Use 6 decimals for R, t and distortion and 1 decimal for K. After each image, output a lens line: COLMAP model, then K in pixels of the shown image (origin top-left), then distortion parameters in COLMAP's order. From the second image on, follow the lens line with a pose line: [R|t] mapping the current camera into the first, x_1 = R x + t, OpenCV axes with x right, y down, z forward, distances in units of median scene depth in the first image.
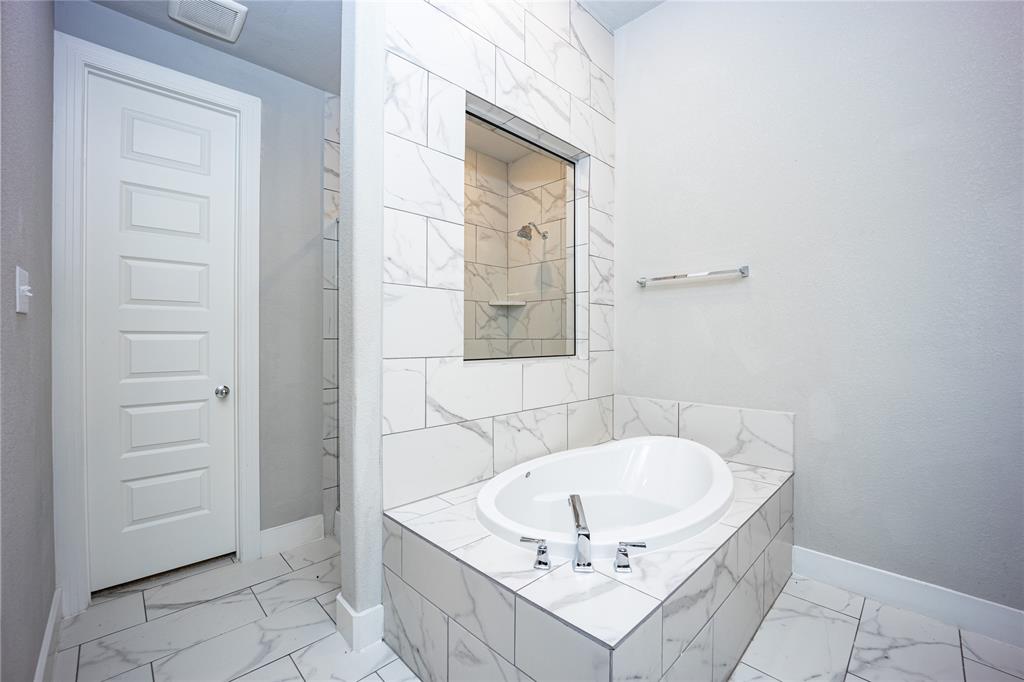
lens RADIAL K [[413.3, 0, 516.3], [0, 413.3, 340.0], [0, 0, 1]] dist [-0.022129, -0.000409]
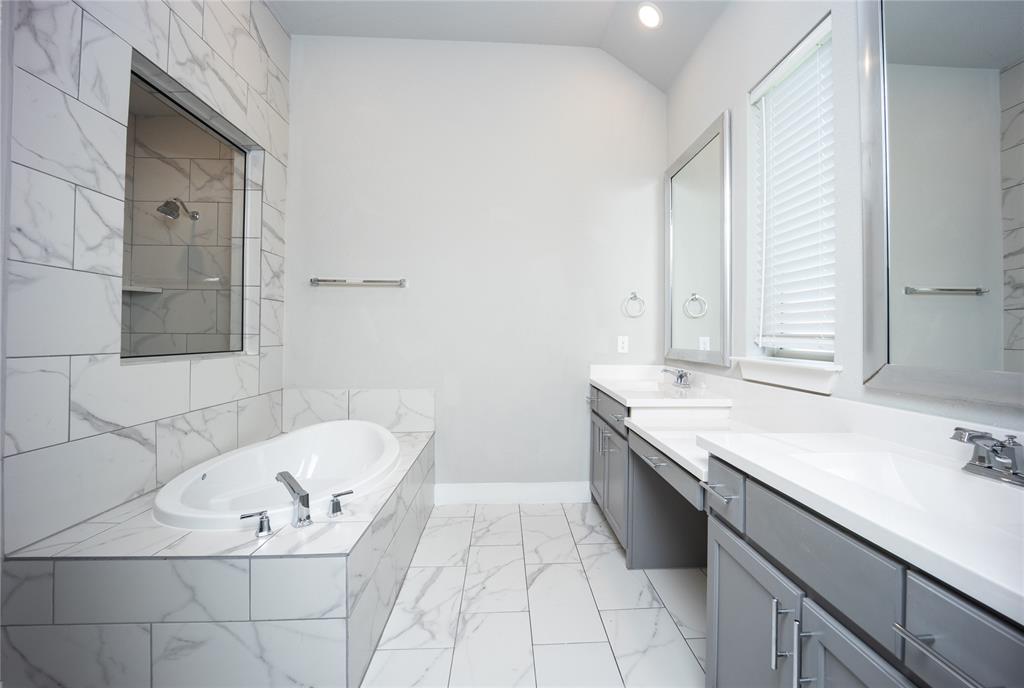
lens RADIAL K [[411.3, 0, 516.1], [0, 411.3, 329.9], [0, 0, 1]] dist [0.000017, 0.000003]
pose [[0.677843, 0.017634, 0.734995, -0.162242], [-0.007730, 0.999828, -0.016859, -0.000750], [-0.735166, 0.005746, 0.677863, -0.150299]]
